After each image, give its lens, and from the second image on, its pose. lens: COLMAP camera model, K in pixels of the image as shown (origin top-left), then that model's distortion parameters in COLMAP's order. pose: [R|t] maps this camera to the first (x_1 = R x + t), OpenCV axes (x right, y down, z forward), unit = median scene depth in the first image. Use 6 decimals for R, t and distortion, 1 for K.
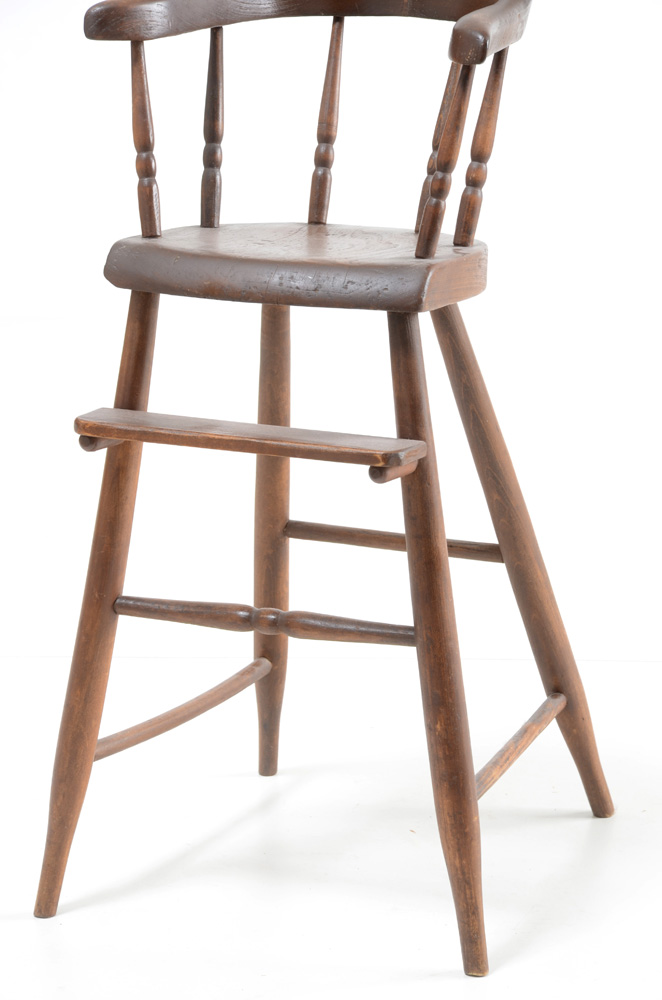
lens RADIAL K [[3797.7, 0, 336.1], [0, 3797.7, 507.0], [0, 0, 1]] dist [1.264623, 0.000000]
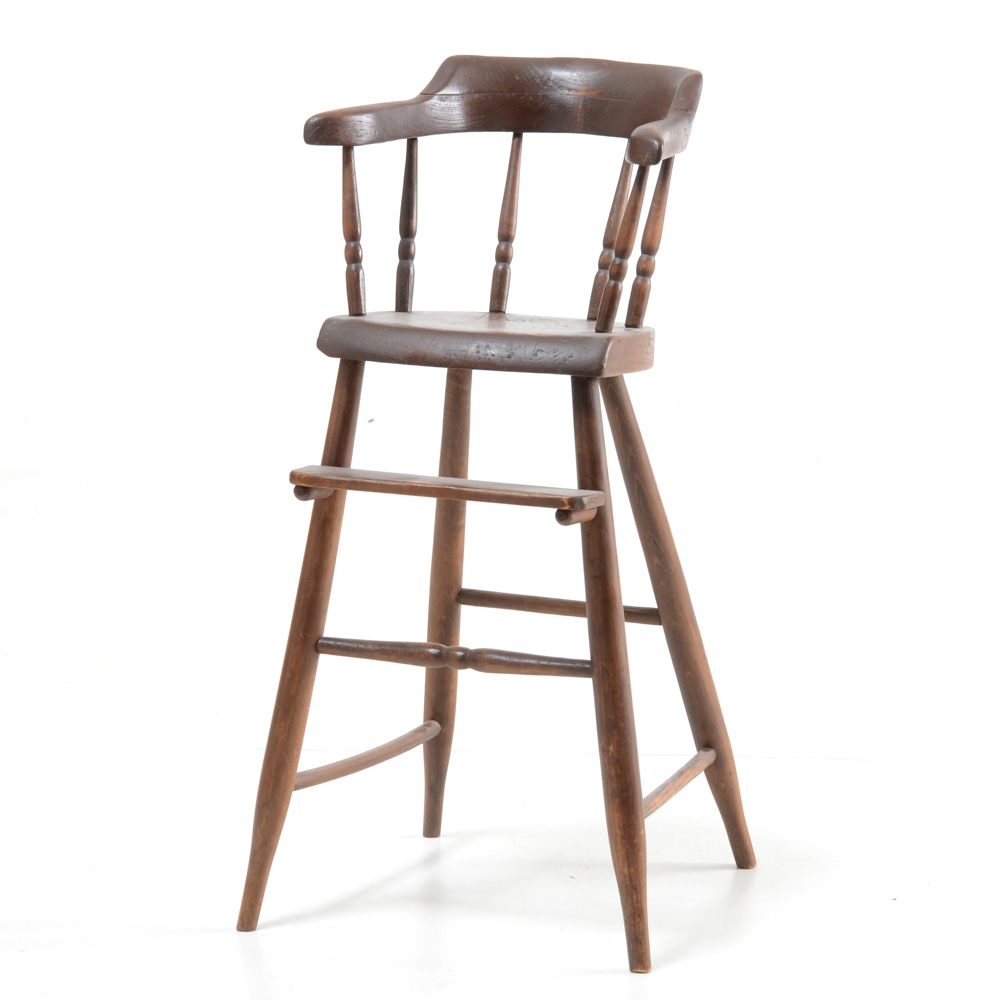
lens RADIAL K [[5132.0, 0, 499.1], [0, 5132.0, 497.5], [0, 0, 1]] dist [0.880863, 0.000000]
pose [[0.998949, 0.015065, 0.043288, -0.070493], [-0.011402, 0.996430, -0.083652, 0.107588], [-0.044394, 0.083071, 0.995554, -0.495002]]
